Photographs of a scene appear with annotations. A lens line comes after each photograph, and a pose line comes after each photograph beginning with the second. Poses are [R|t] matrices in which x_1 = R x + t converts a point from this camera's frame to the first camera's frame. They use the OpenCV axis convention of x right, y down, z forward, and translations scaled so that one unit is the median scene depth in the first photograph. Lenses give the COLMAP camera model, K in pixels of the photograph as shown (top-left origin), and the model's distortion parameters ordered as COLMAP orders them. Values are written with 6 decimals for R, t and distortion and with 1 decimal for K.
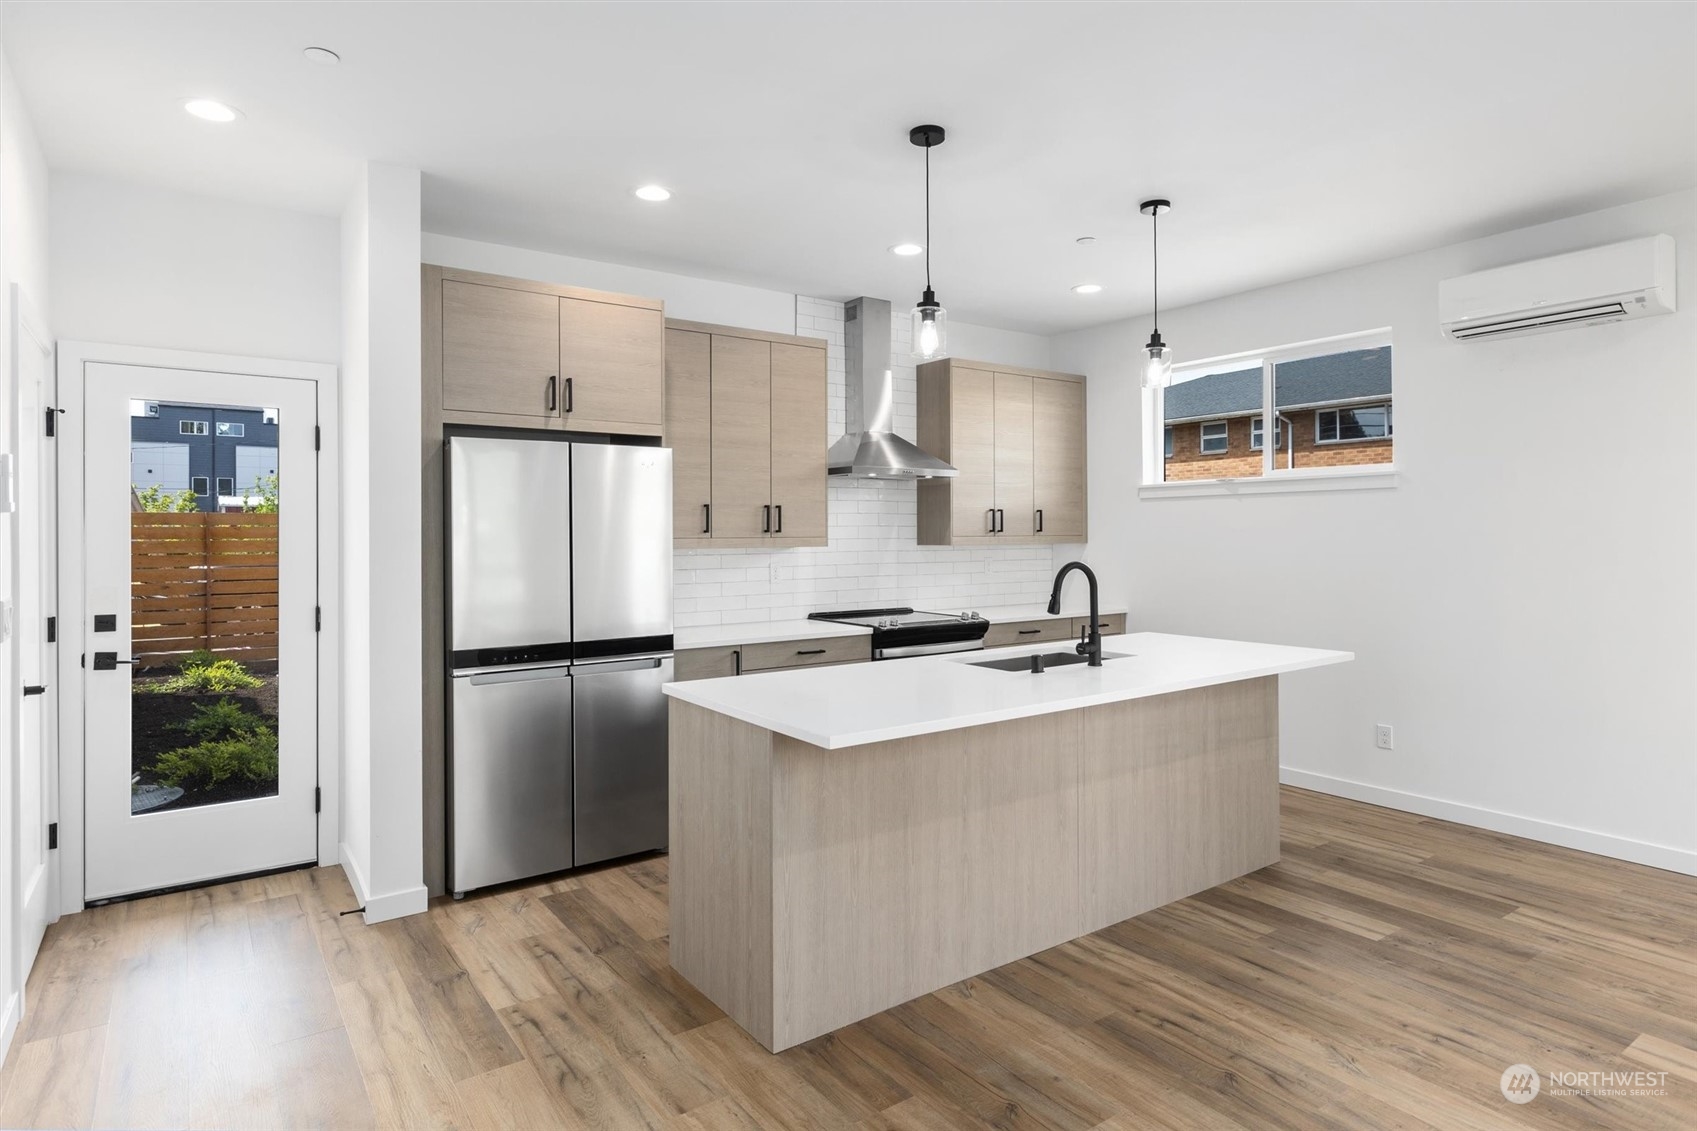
lens RADIAL K [[912.4, 0, 855.5], [0, 912.4, 541.4], [0, 0, 1]] dist [-0.007621, -0.000321]
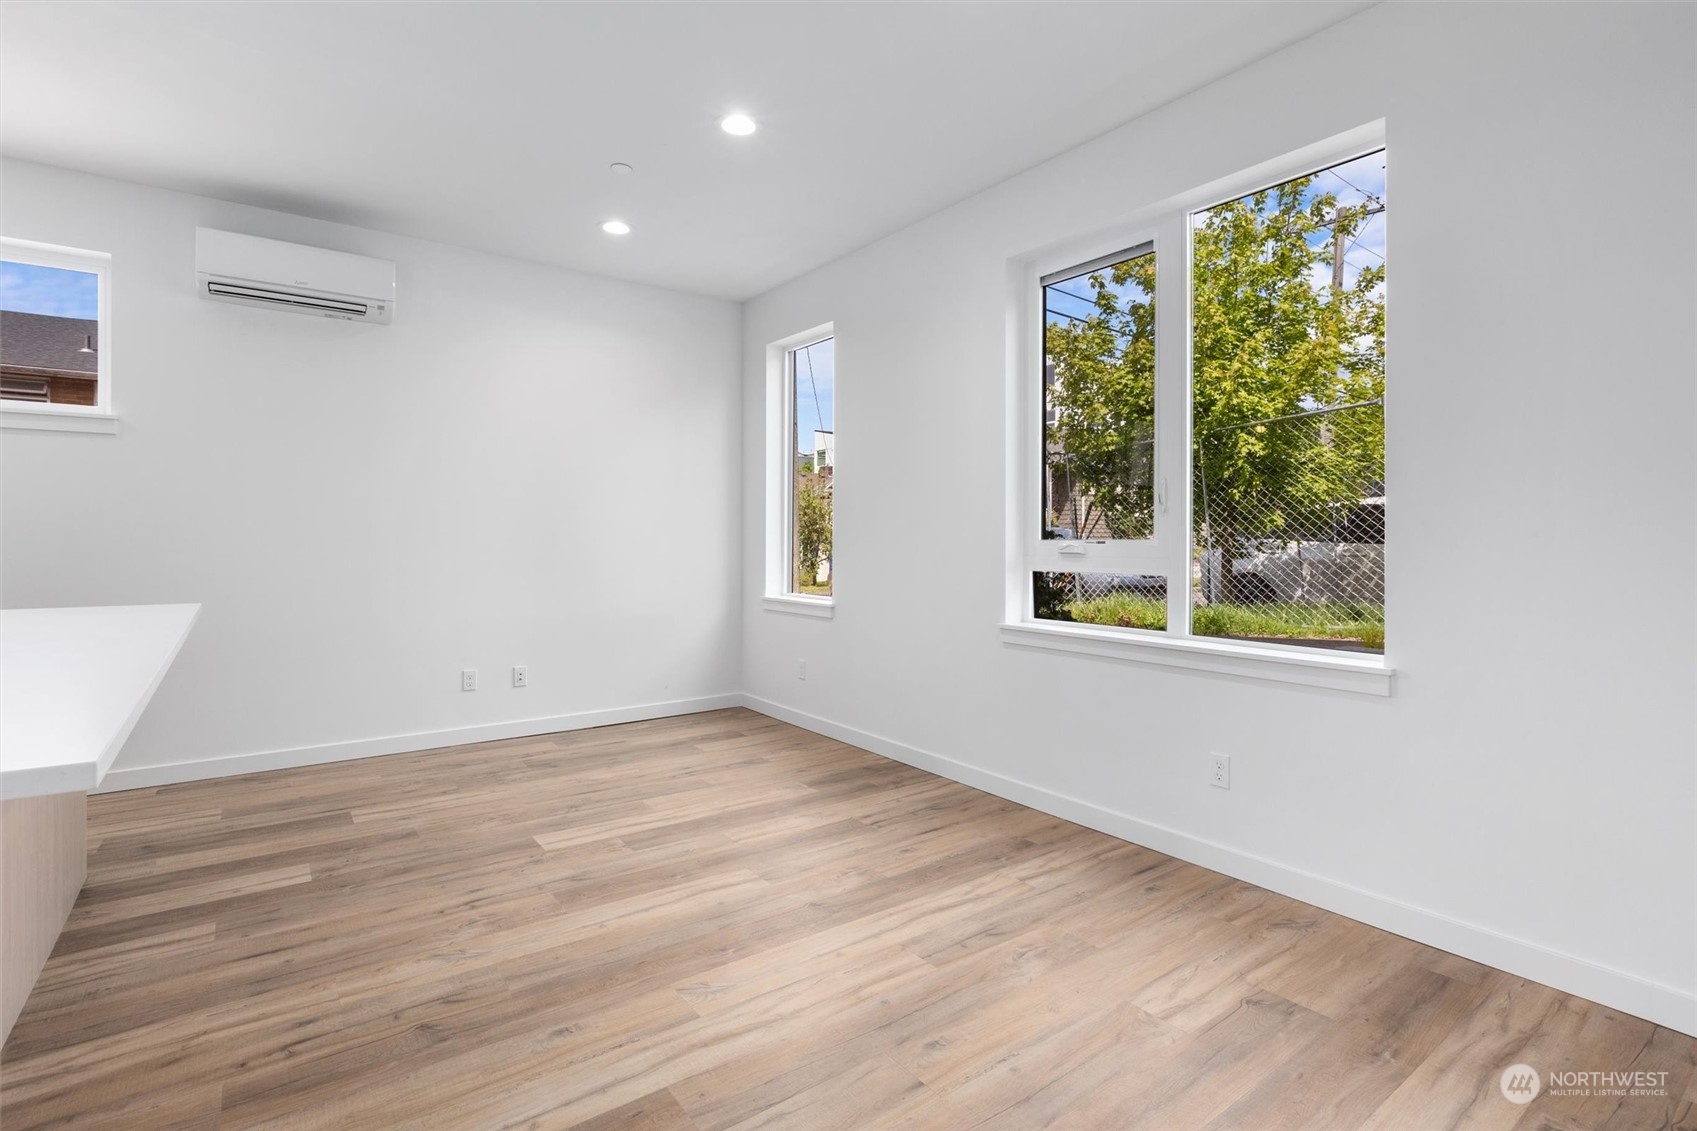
lens RADIAL K [[792.0, 0, 844.2], [0, 792.0, 550.8], [0, 0, 1]] dist [-0.020363, 0.000462]
pose [[-0.019043, -0.010719, 0.999761, -0.291952], [-0.000854, 0.999942, 0.010704, 0.072019], [-0.999818, -0.000650, -0.019051, 0.446006]]
